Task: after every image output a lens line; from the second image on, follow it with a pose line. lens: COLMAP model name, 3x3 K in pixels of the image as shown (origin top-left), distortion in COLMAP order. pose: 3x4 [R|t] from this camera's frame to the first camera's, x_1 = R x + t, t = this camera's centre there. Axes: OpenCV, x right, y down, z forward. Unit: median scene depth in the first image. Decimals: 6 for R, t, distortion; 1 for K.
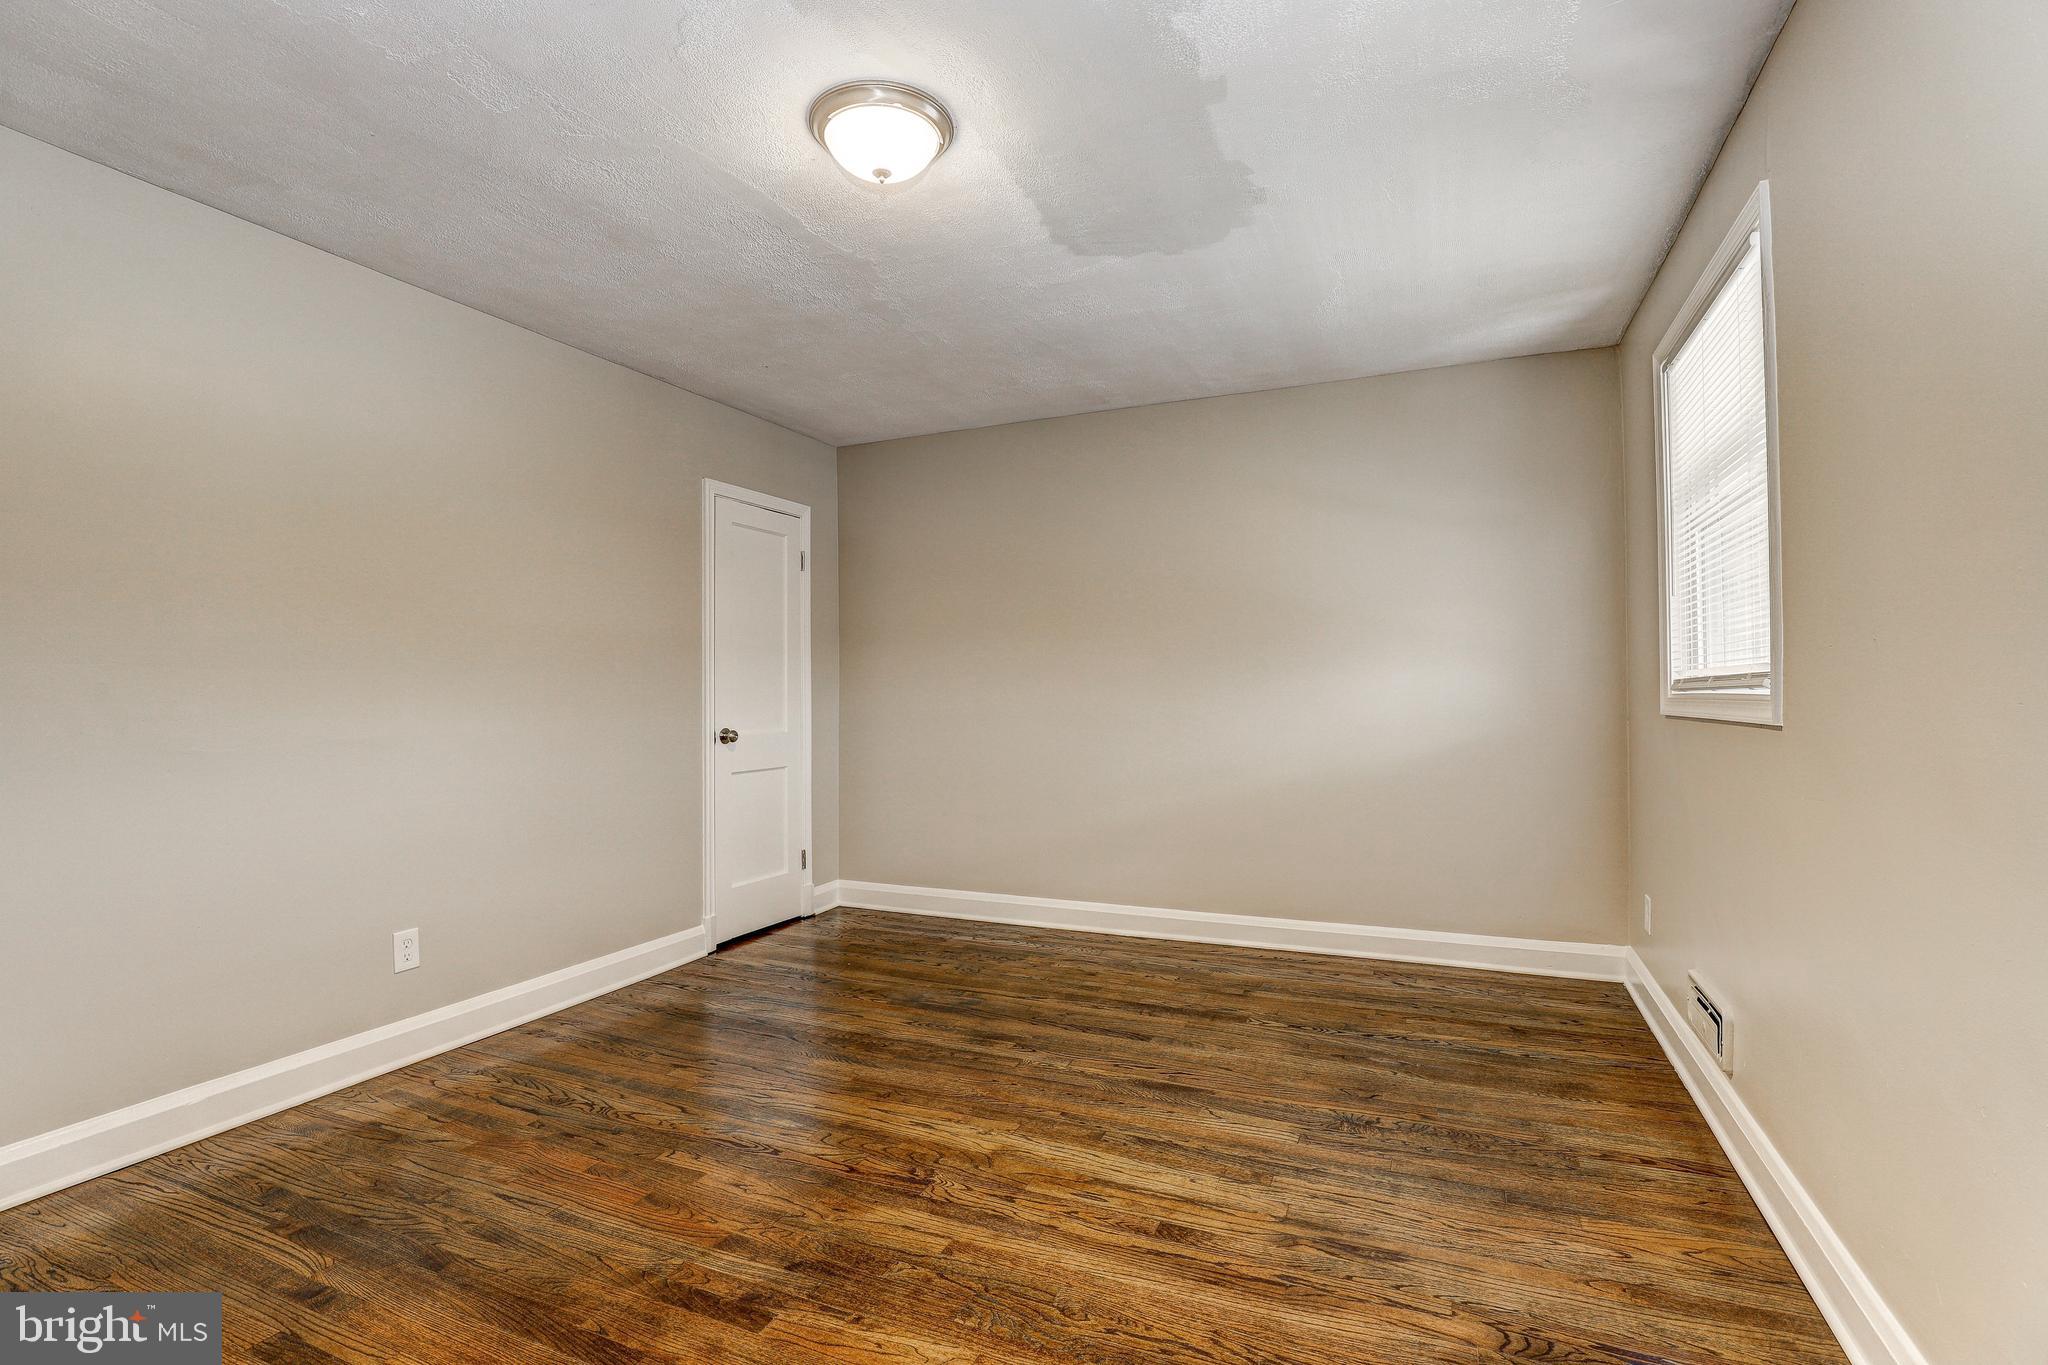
lens RADIAL K [[937.7, 0, 1031.0], [0, 937.7, 682.2], [0, 0, 1]] dist [-0.038812, 0.008814]
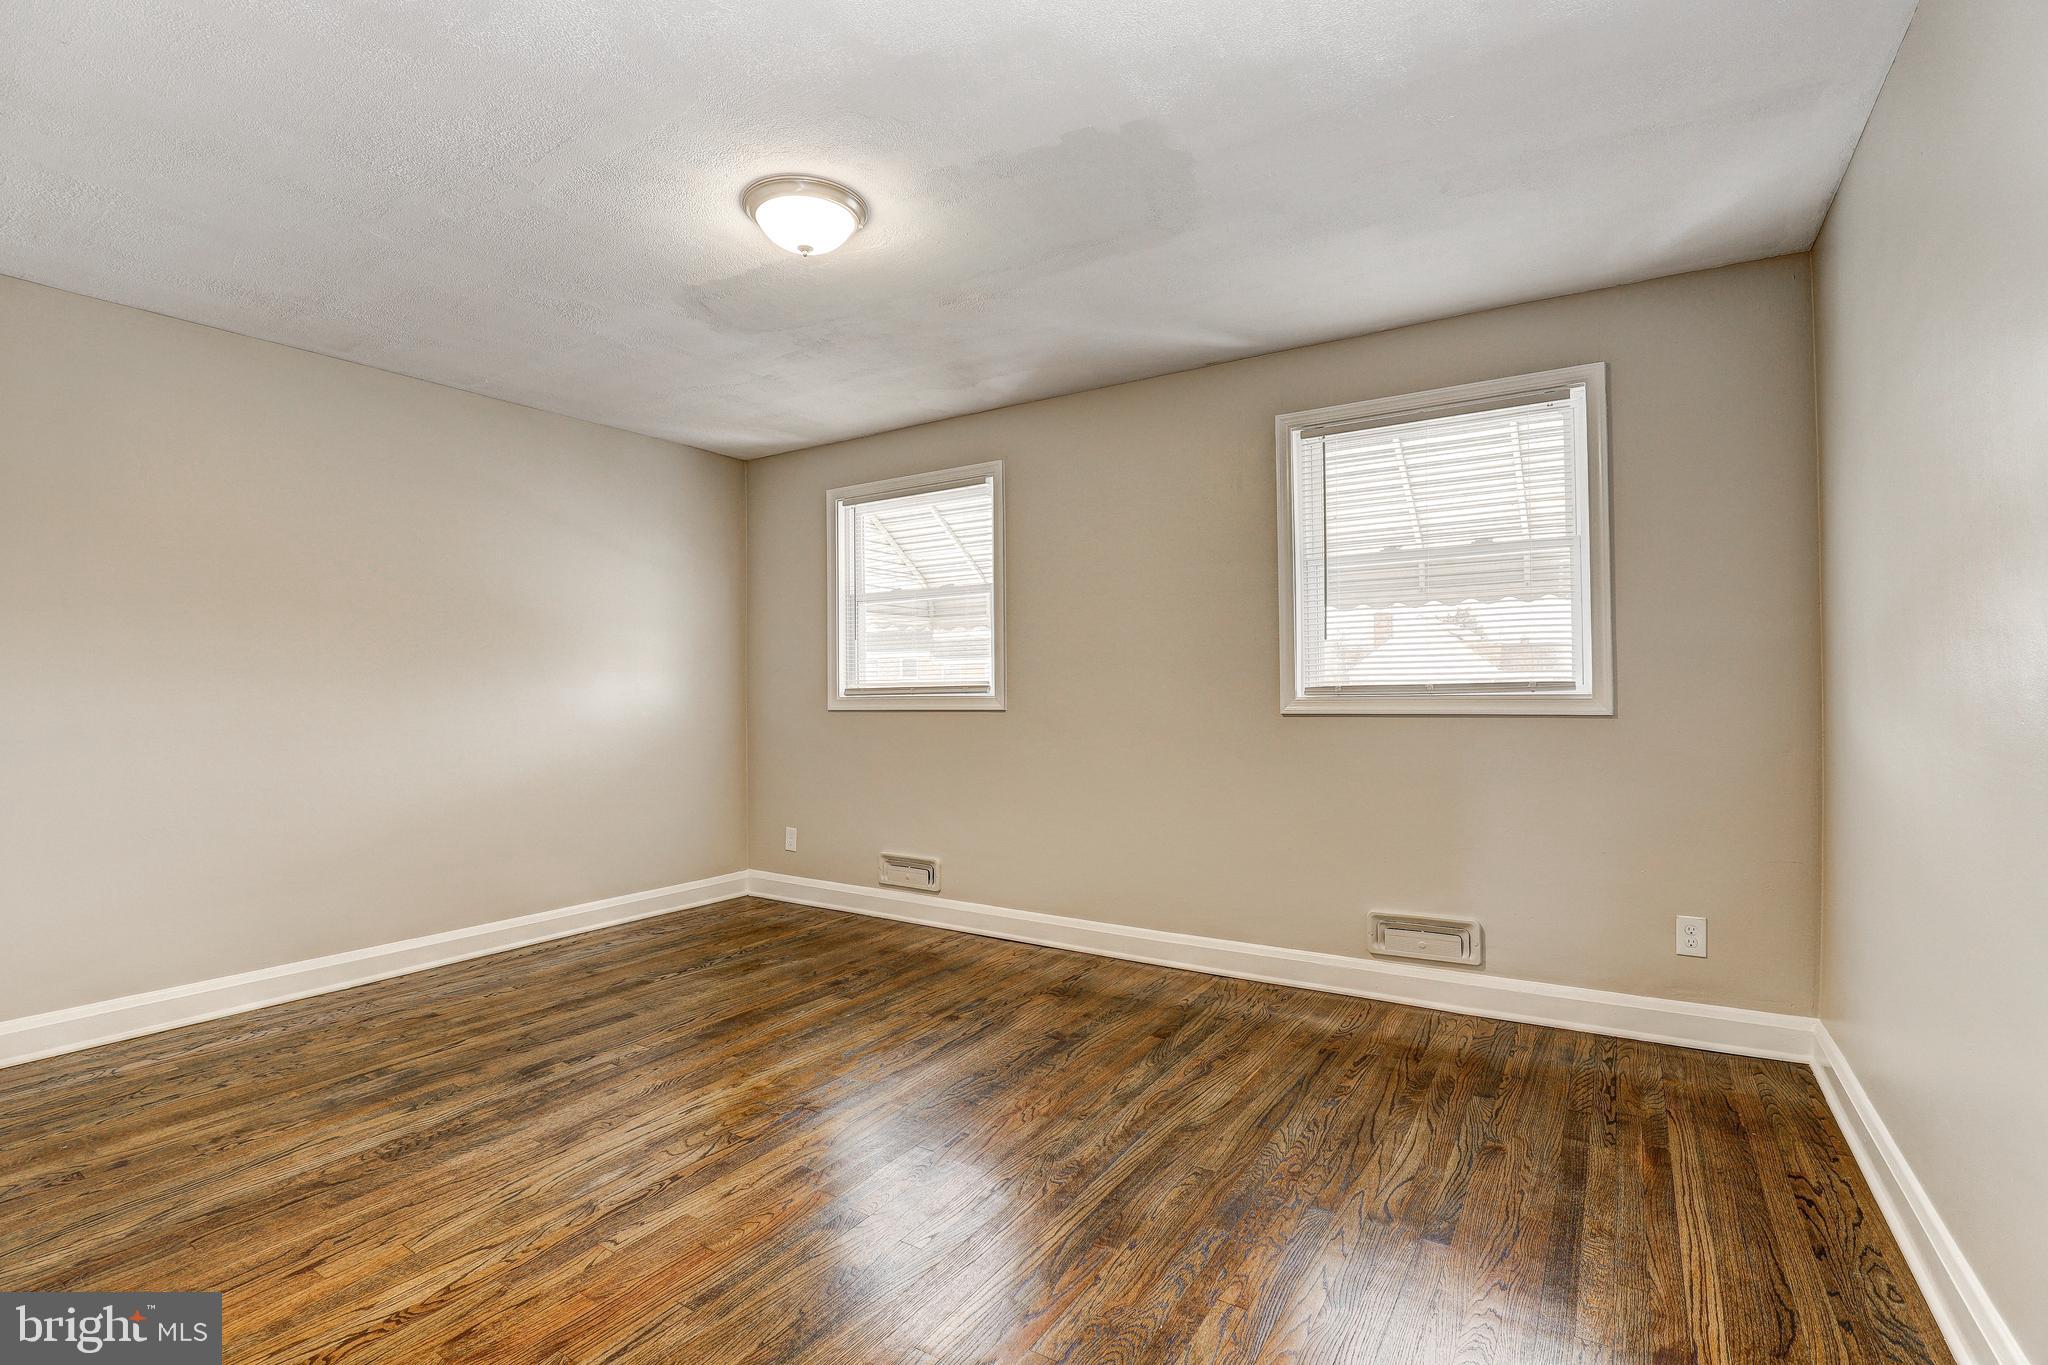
lens RADIAL K [[937.7, 0, 1031.0], [0, 937.7, 682.2], [0, 0, 1]] dist [-0.038812, 0.008814]
pose [[0.154890, 0.013193, 0.987844, -0.873294], [-0.002761, 0.999913, -0.012922, 0.006396], [-0.987928, -0.000726, 0.154913, 0.368931]]
